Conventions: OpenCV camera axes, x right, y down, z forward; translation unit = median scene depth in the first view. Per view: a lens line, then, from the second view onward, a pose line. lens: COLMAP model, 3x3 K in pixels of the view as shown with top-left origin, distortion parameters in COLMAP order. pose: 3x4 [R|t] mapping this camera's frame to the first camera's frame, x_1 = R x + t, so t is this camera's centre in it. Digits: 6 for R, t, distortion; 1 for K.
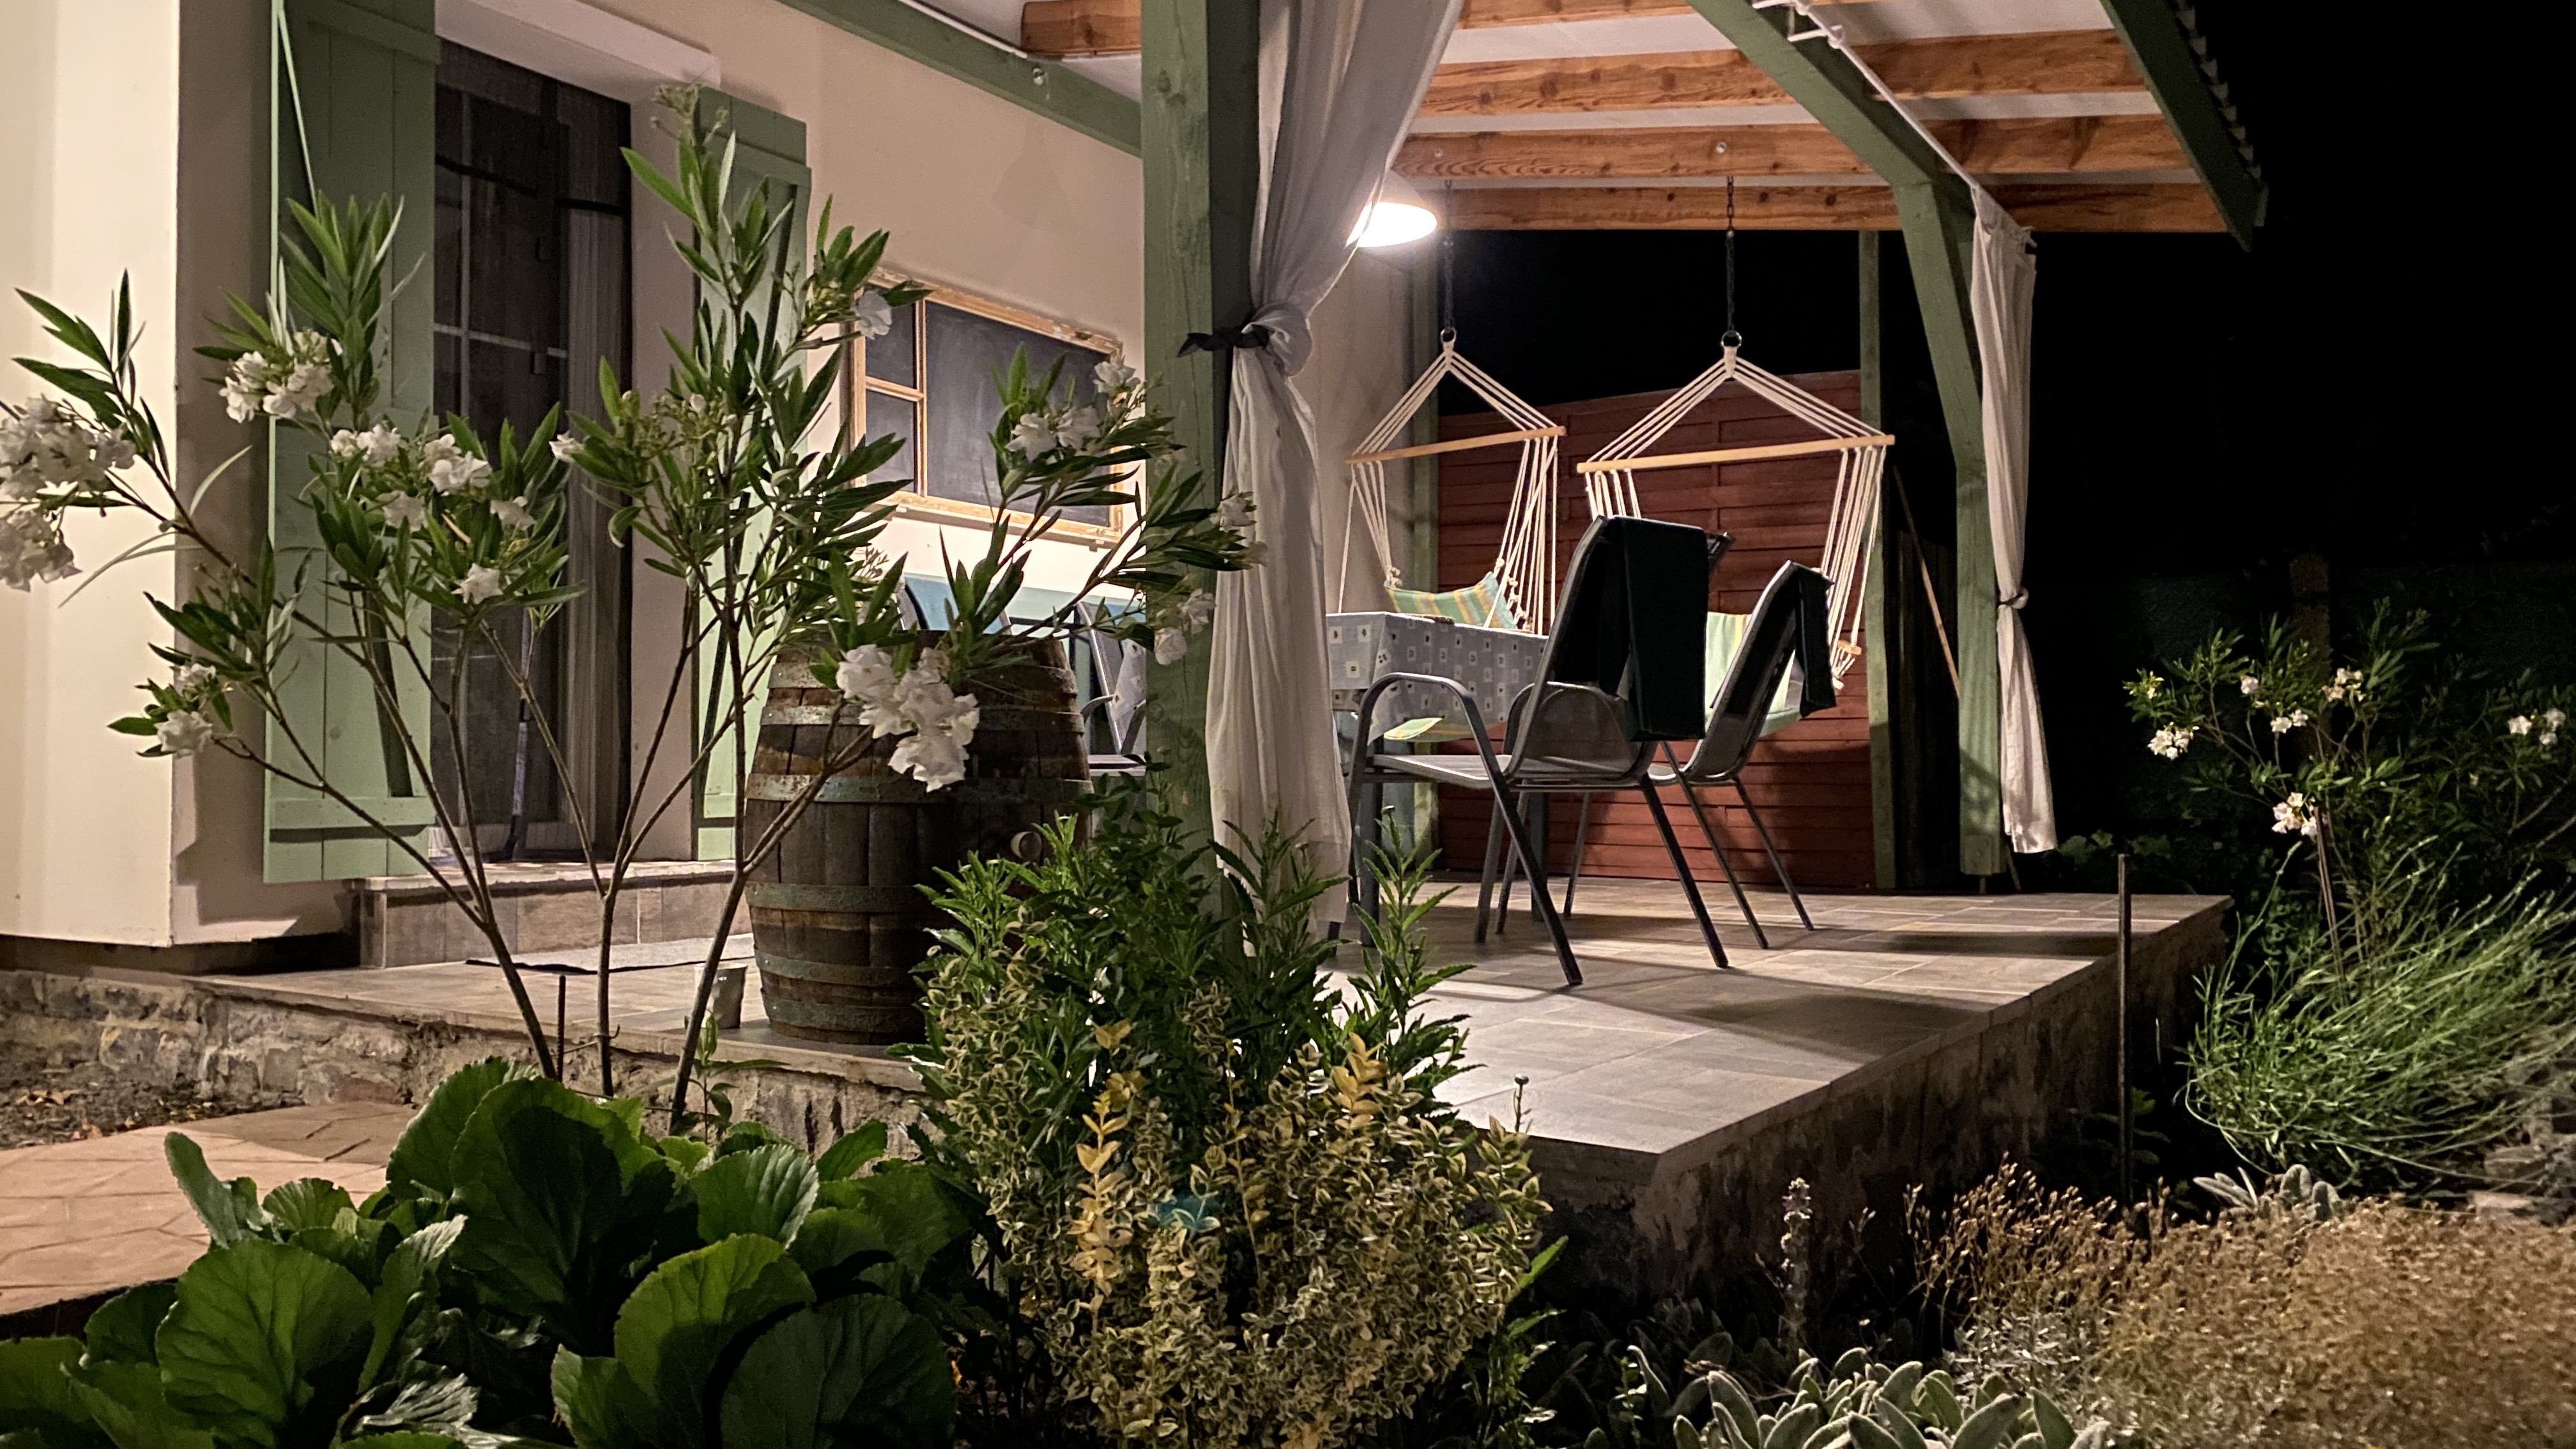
lens RADIAL K [[1994.5, 0, 1274.4], [0, 1994.5, 711.9], [0, 0, 1]] dist [0.055374, -0.022027]
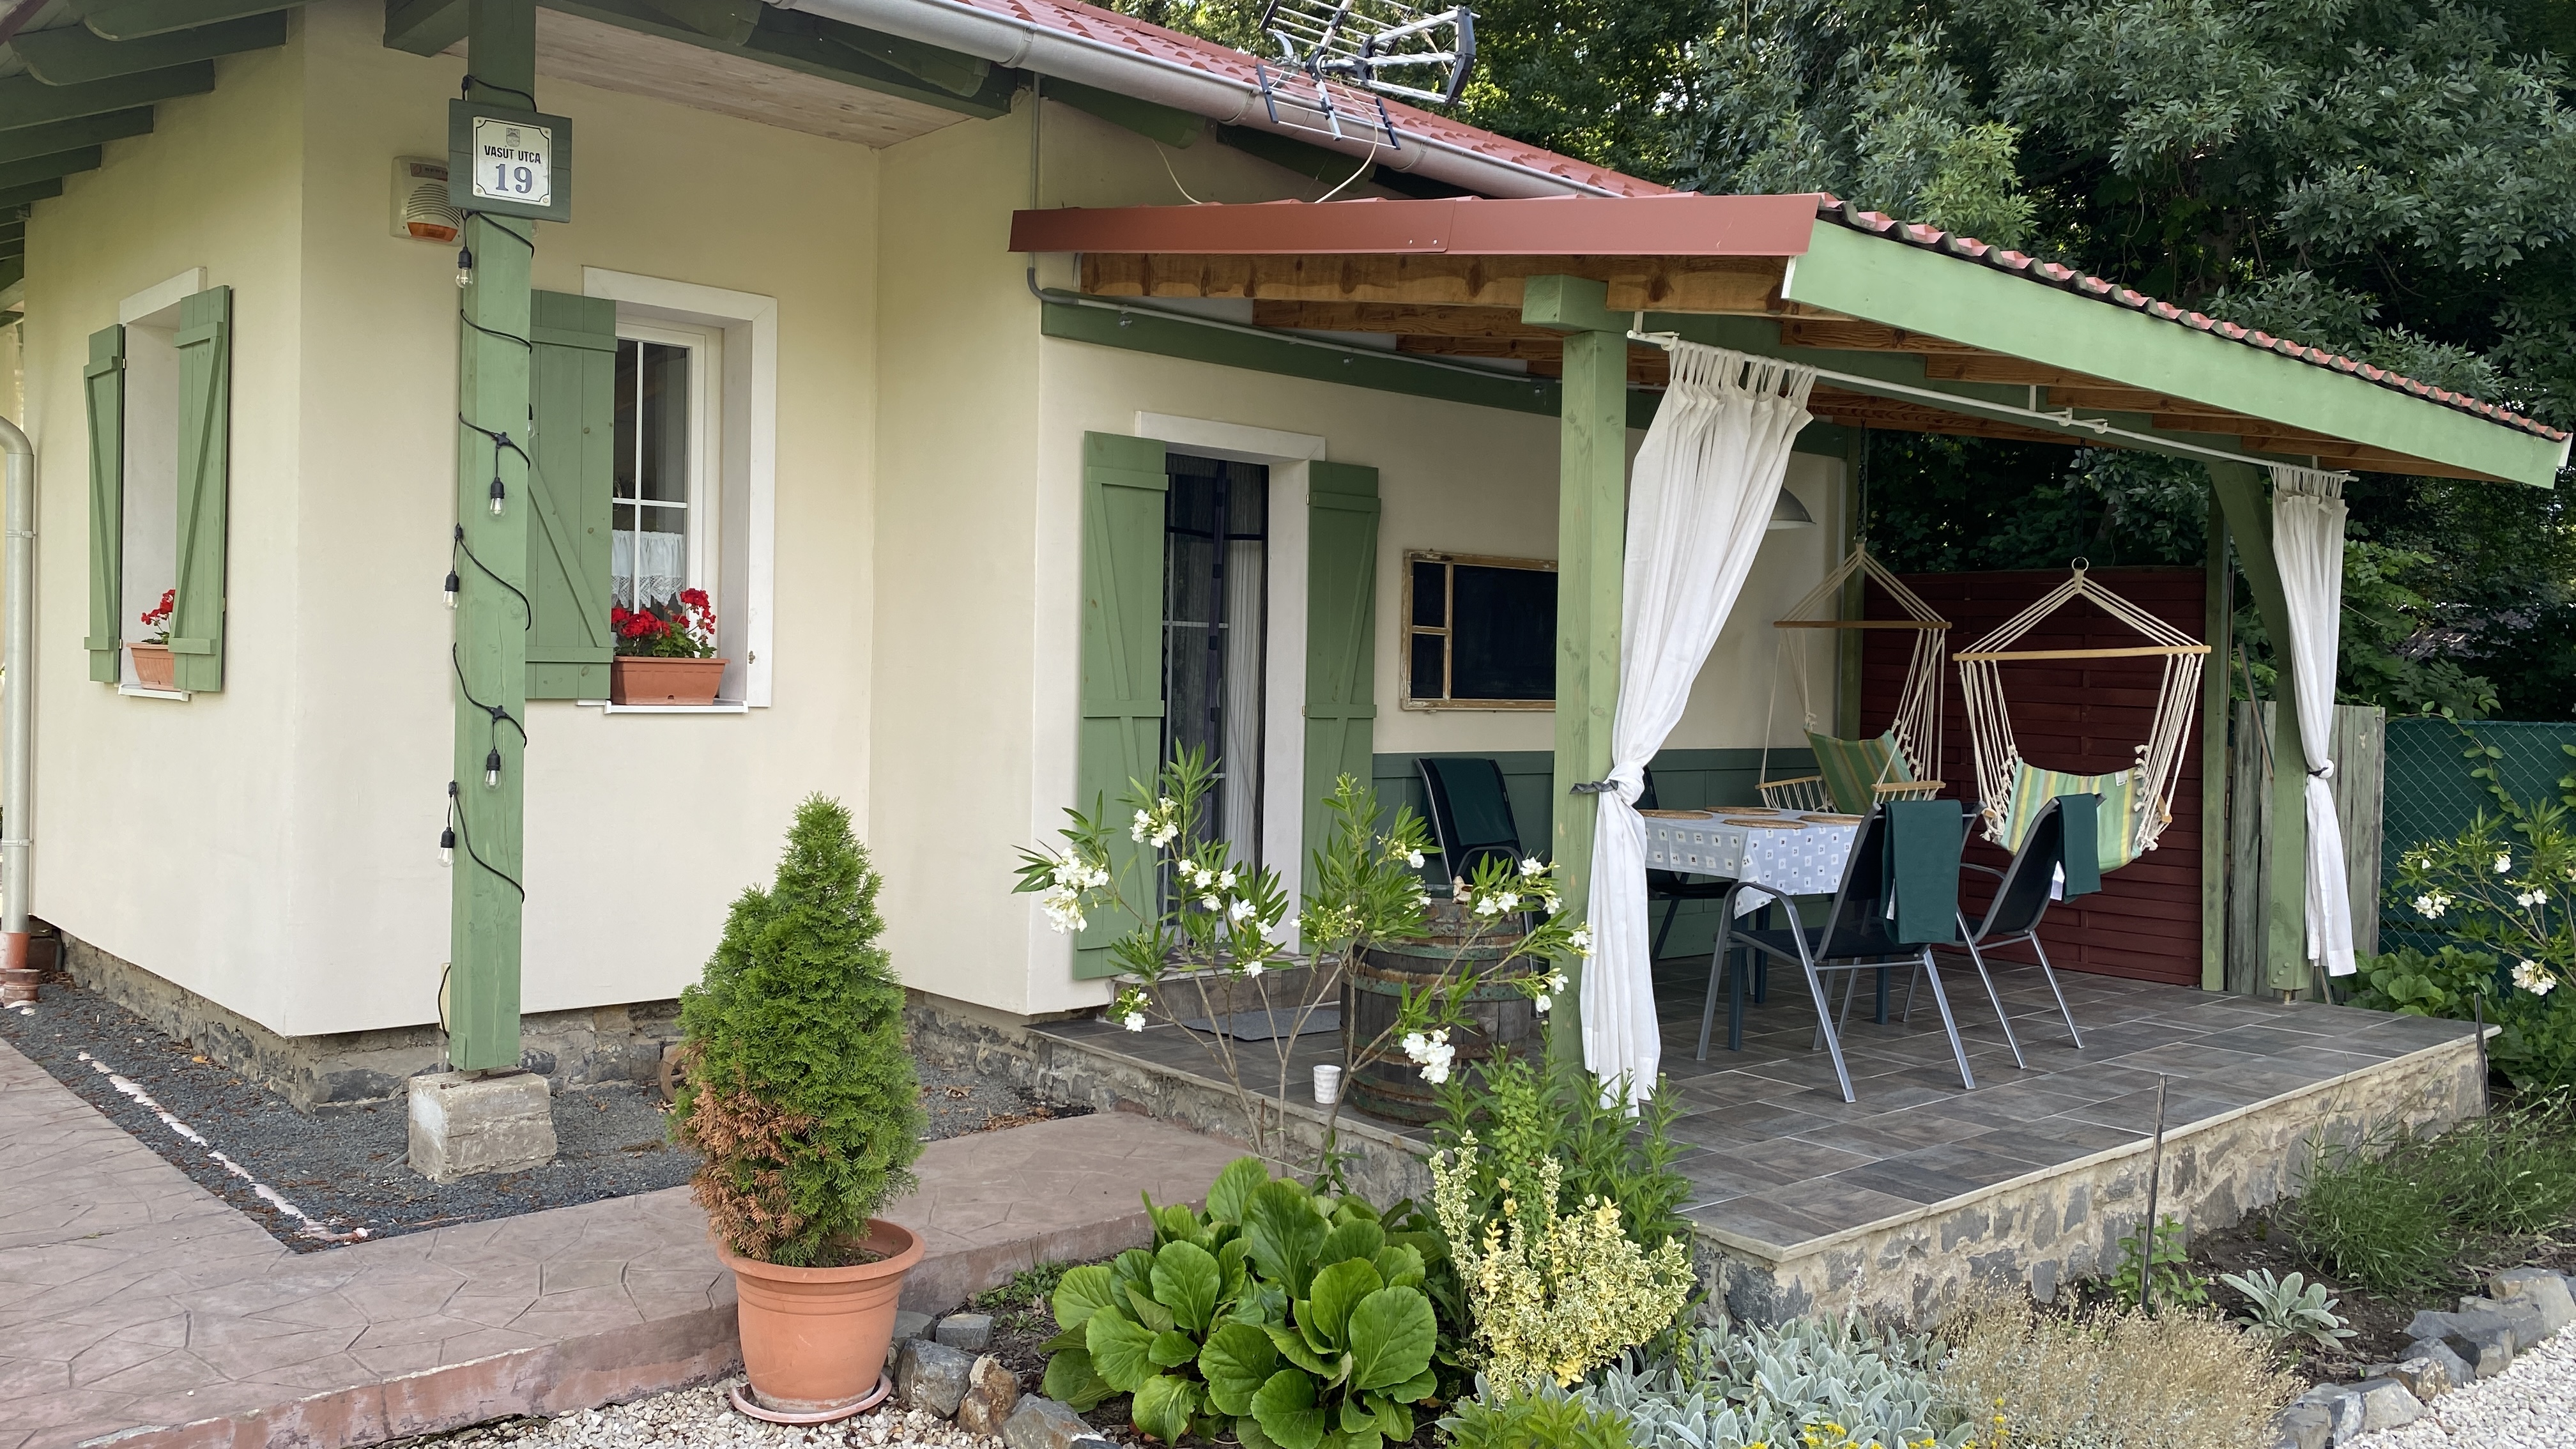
lens RADIAL K [[1994.5, 0, 1288.8], [0, 1994.5, 707.8], [0, 0, 1]] dist [0.055374, -0.022027]
pose [[0.965680, 0.030510, -0.257935, 0.073580], [-0.020011, 0.998865, 0.043230, -0.139284], [0.258961, -0.036585, 0.965195, -0.374048]]
